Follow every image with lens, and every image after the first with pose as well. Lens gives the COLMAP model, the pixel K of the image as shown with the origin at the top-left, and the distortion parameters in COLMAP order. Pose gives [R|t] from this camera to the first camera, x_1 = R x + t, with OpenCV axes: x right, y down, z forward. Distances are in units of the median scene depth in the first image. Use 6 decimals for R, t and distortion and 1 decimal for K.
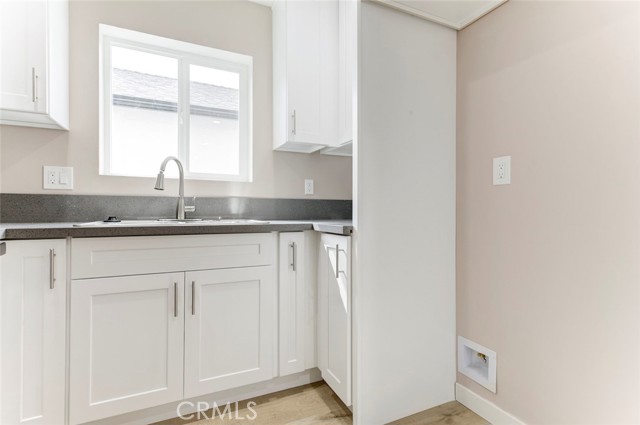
lens RADIAL K [[312.8, 0, 317.6], [0, 312.8, 211.5], [0, 0, 1]] dist [0.020548, -0.000181]
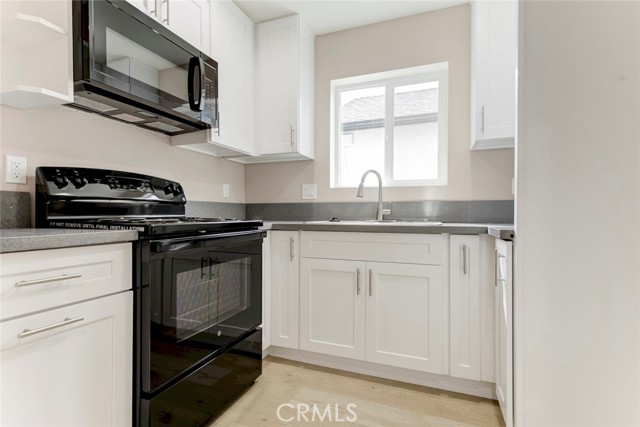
lens RADIAL K [[312.8, 0, 319.5], [0, 312.8, 217.3], [0, 0, 1]] dist [0.020548, -0.000181]
pose [[0.702032, 0.007895, -0.712102, 0.291892], [-0.001221, 0.999950, 0.009882, 0.001714], [0.712145, -0.006068, 0.702007, -0.015657]]
